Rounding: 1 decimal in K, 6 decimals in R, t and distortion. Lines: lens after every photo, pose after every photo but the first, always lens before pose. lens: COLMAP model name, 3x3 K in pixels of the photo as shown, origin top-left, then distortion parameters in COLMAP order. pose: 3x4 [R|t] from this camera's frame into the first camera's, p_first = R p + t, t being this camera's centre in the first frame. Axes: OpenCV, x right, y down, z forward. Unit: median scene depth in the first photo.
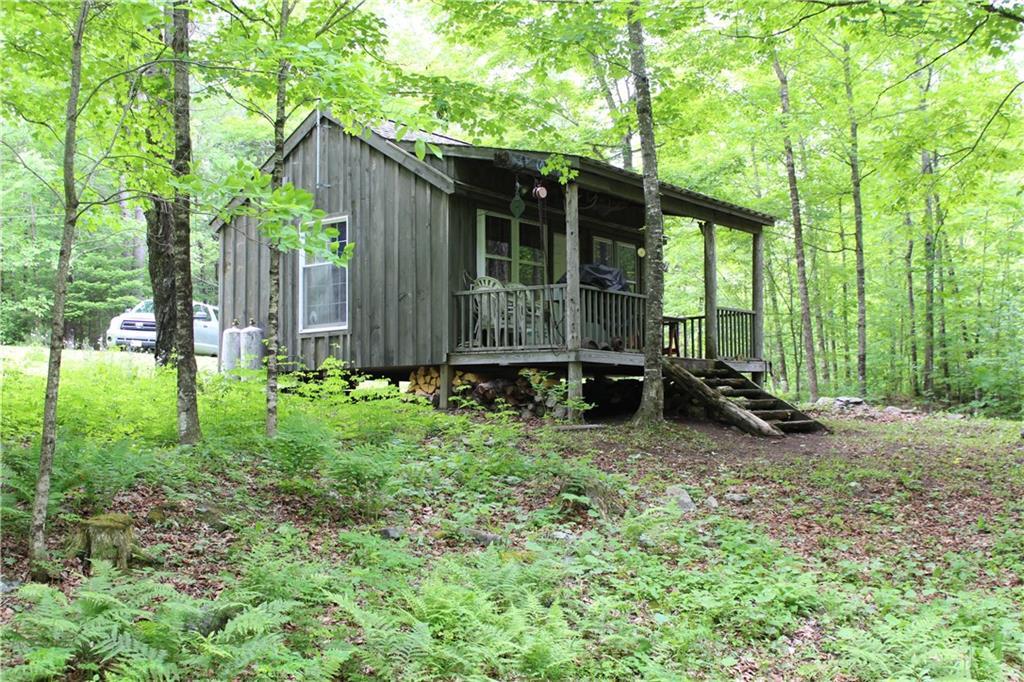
lens RADIAL K [[849.8, 0, 511.8], [0, 849.8, 342.9], [0, 0, 1]] dist [-0.014070, -0.002735]
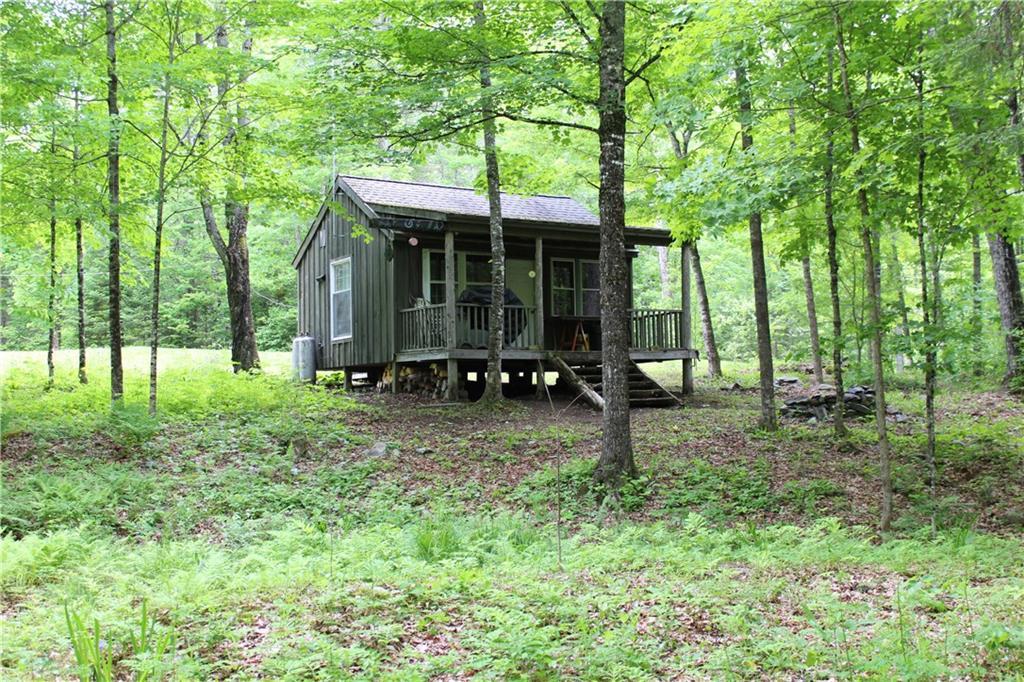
lens RADIAL K [[732.3, 0, 512.2], [0, 732.3, 341.3], [0, 0, 1]] dist [0.008972, 0.001063]
pose [[0.964925, -0.033667, -0.260359, 0.425607], [0.037850, 0.999222, 0.011068, -0.014798], [0.259783, -0.020534, 0.965449, -0.126343]]
